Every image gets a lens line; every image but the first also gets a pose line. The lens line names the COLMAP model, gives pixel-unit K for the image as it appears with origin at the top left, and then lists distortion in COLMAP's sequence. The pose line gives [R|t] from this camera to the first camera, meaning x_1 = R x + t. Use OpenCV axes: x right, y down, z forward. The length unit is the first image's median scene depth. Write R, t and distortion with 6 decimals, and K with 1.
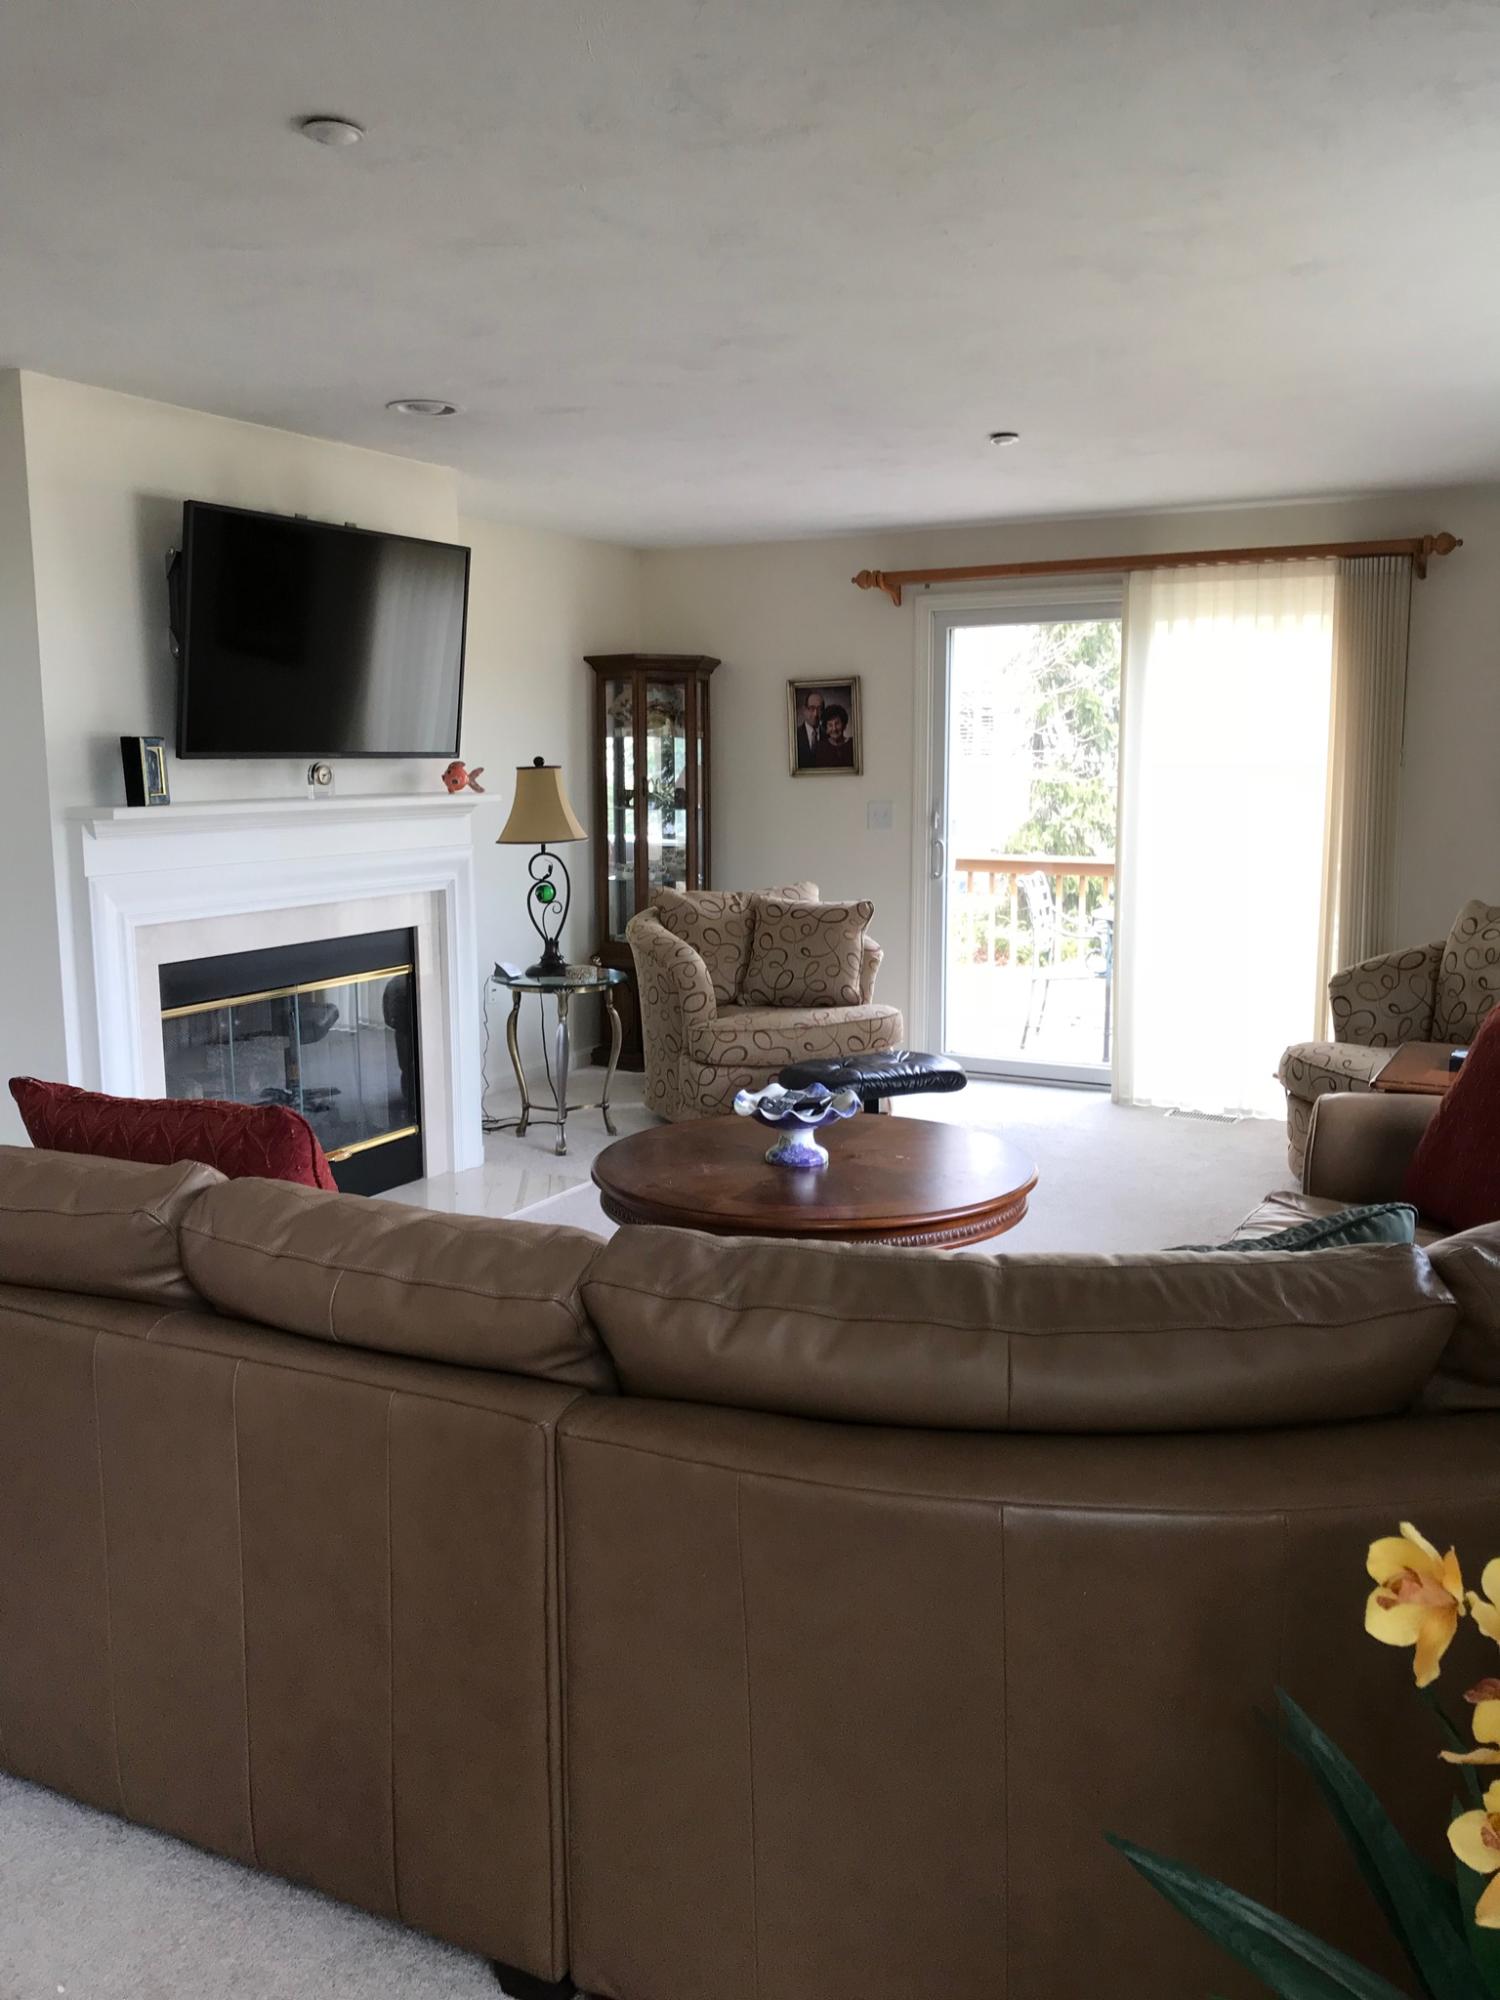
lens RADIAL K [[1616.6, 0, 754.7], [0, 1616.6, 986.5], [0, 0, 1]] dist [0.150189, -0.429619]
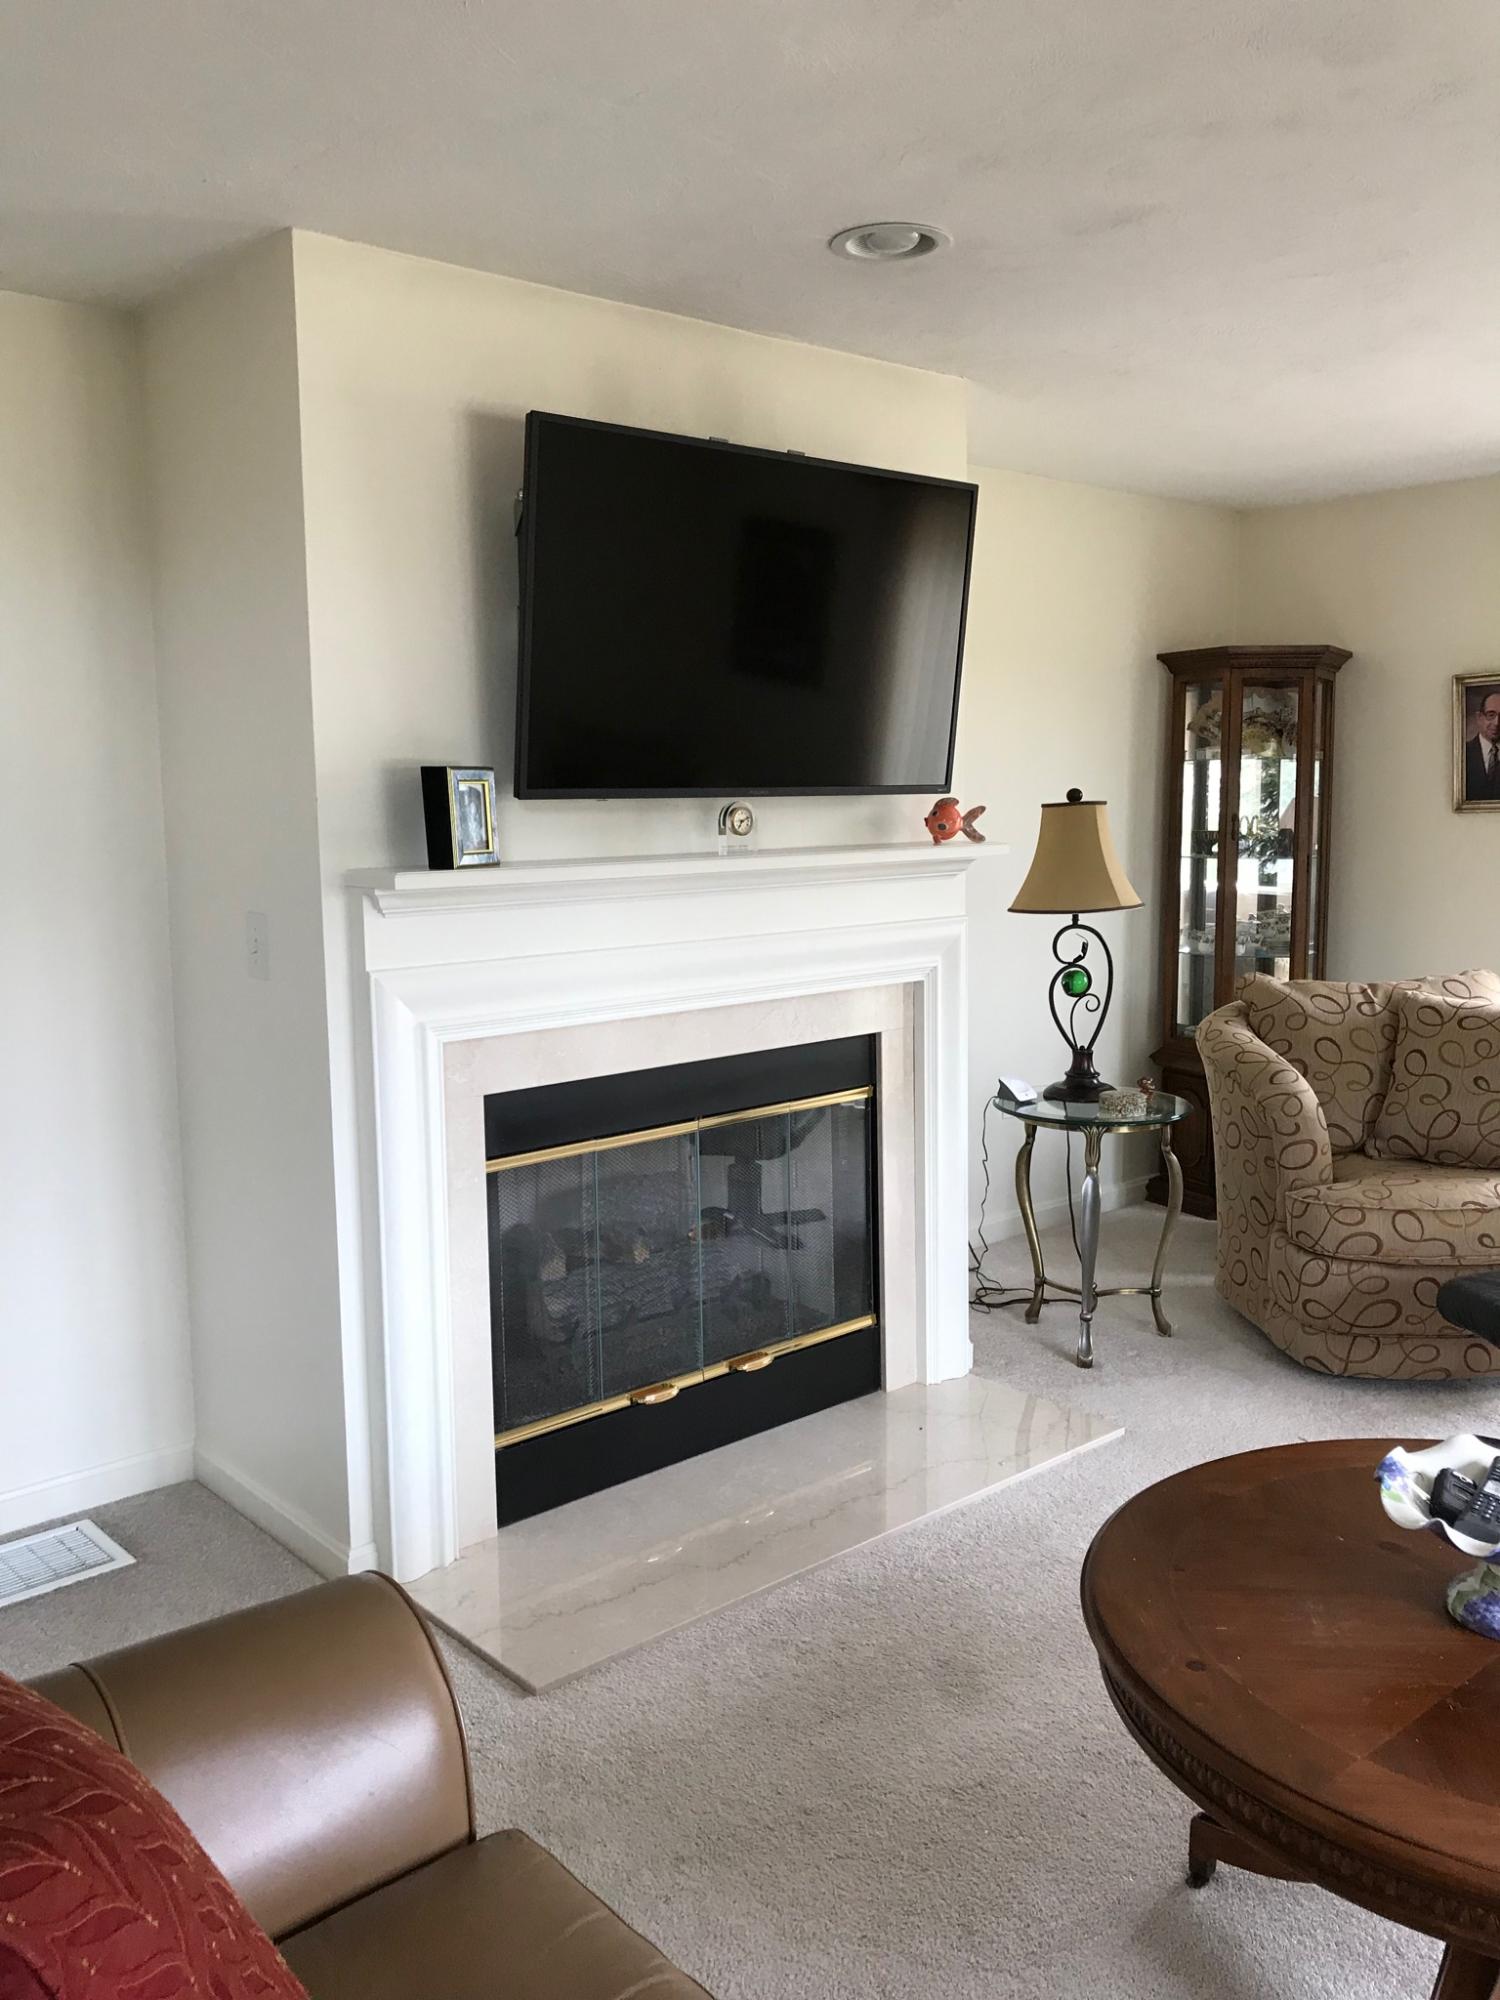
lens RADIAL K [[1616.6, 0, 754.7], [0, 1616.6, 986.5], [0, 0, 1]] dist [0.150189, -0.429619]
pose [[0.936378, 0.033210, -0.349418, -0.013392], [-0.040399, 0.999095, -0.013303, -0.040560], [0.348660, 0.026573, 0.936872, 0.290180]]
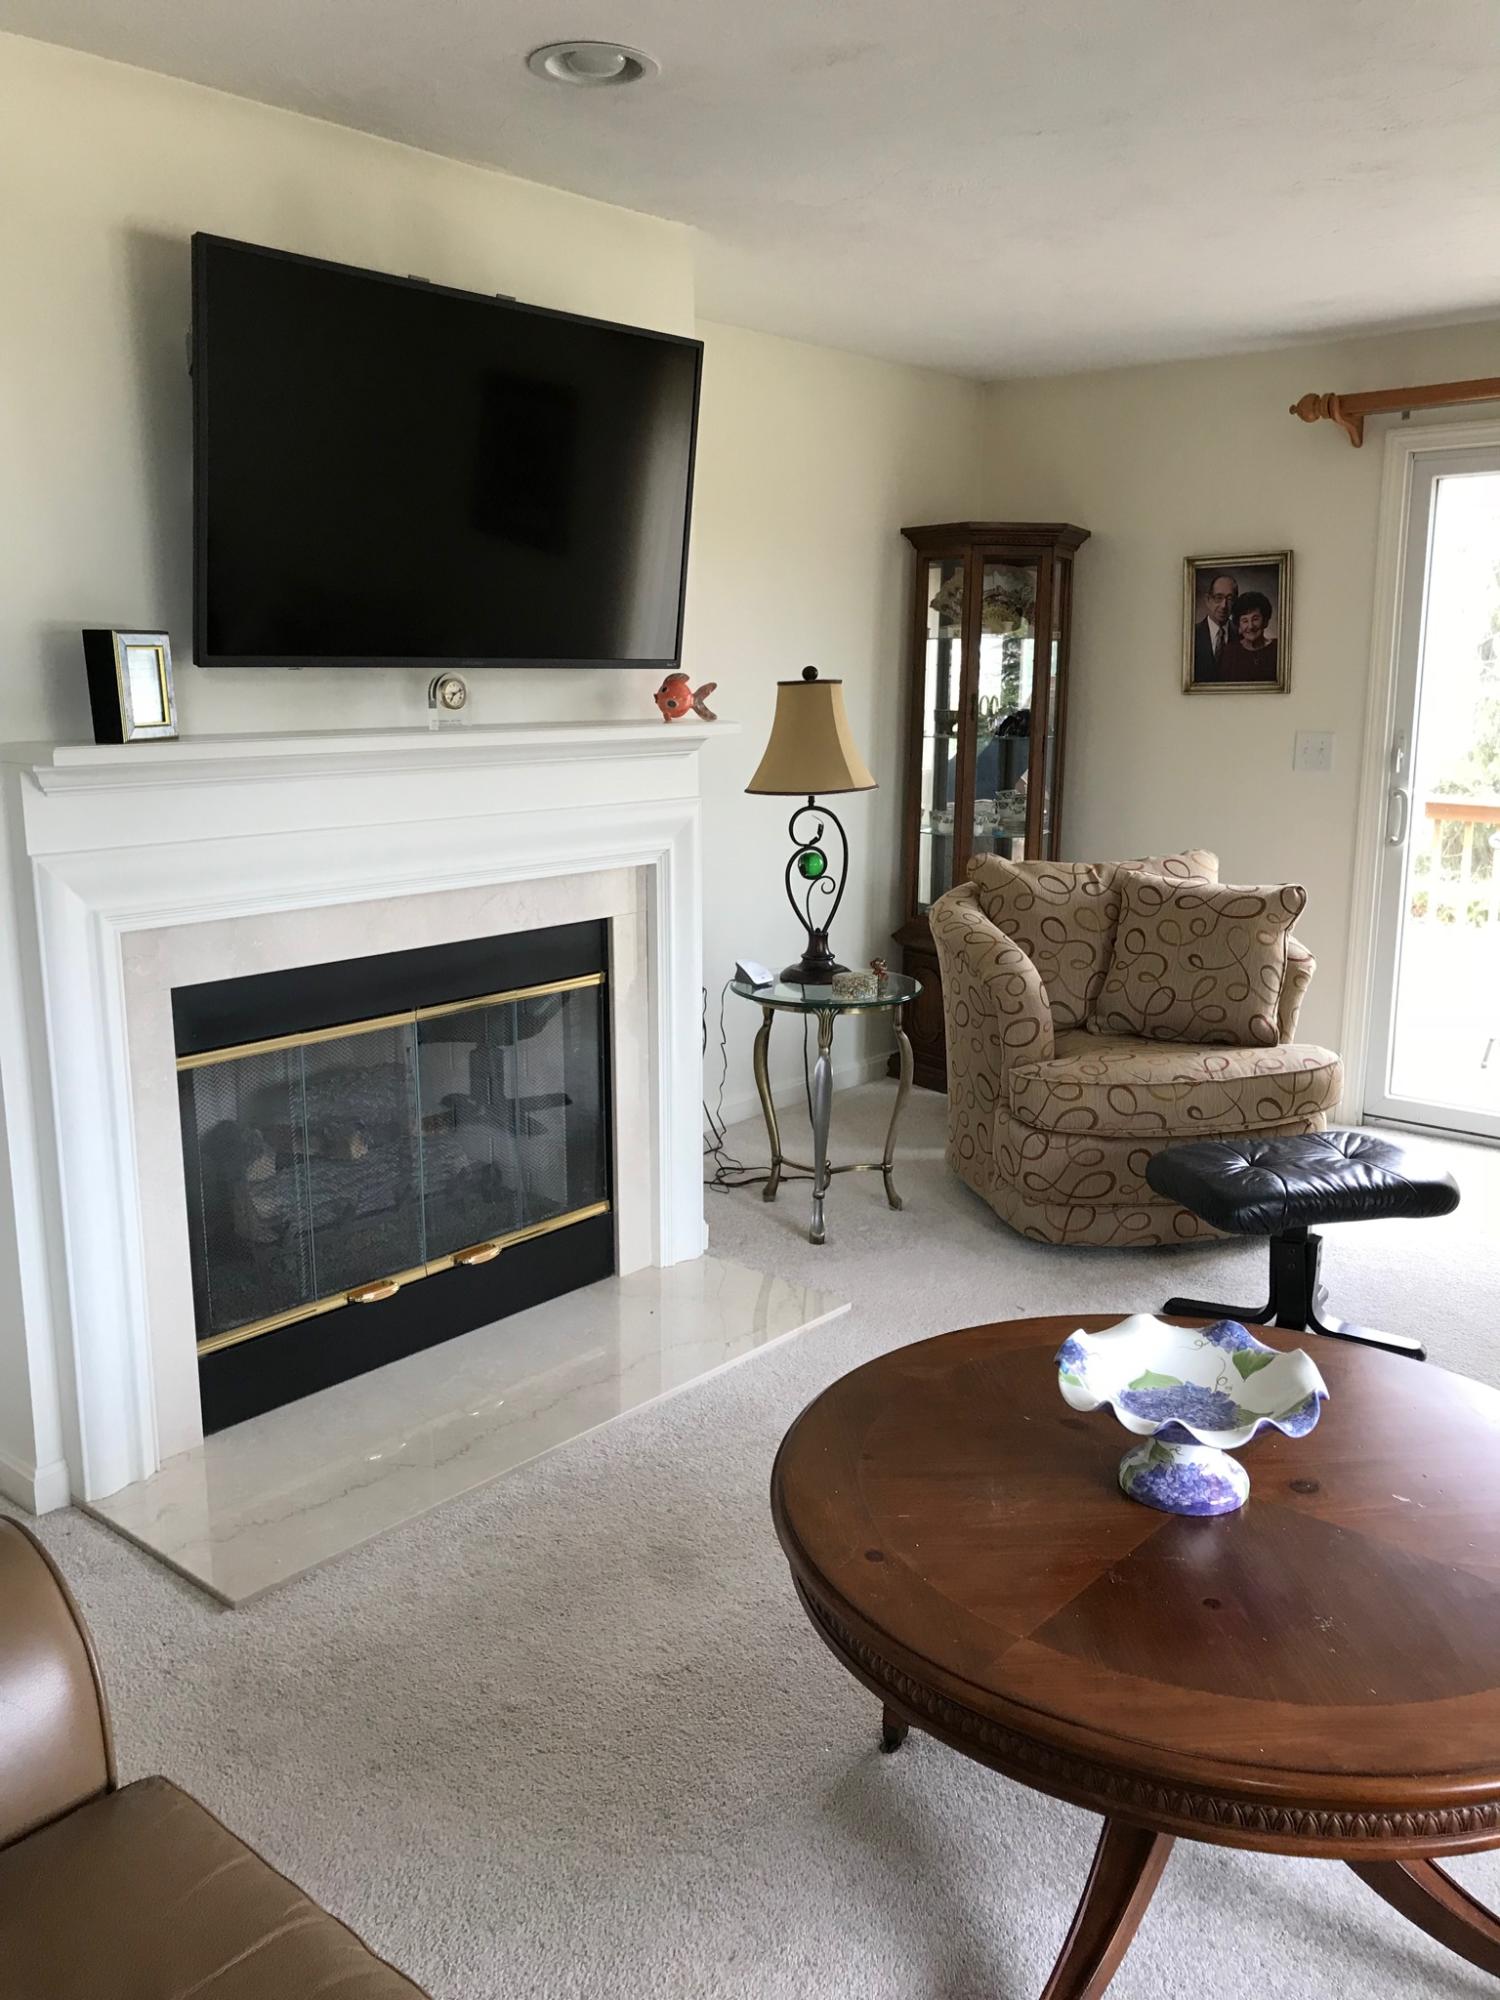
lens RADIAL K [[1616.6, 0, 754.7], [0, 1616.6, 986.5], [0, 0, 1]] dist [0.150189, -0.429619]
pose [[0.975619, 0.048852, -0.213963, -0.001492], [-0.037116, 0.997595, 0.058533, -0.044606], [0.216308, -0.049165, 0.975087, 0.309733]]
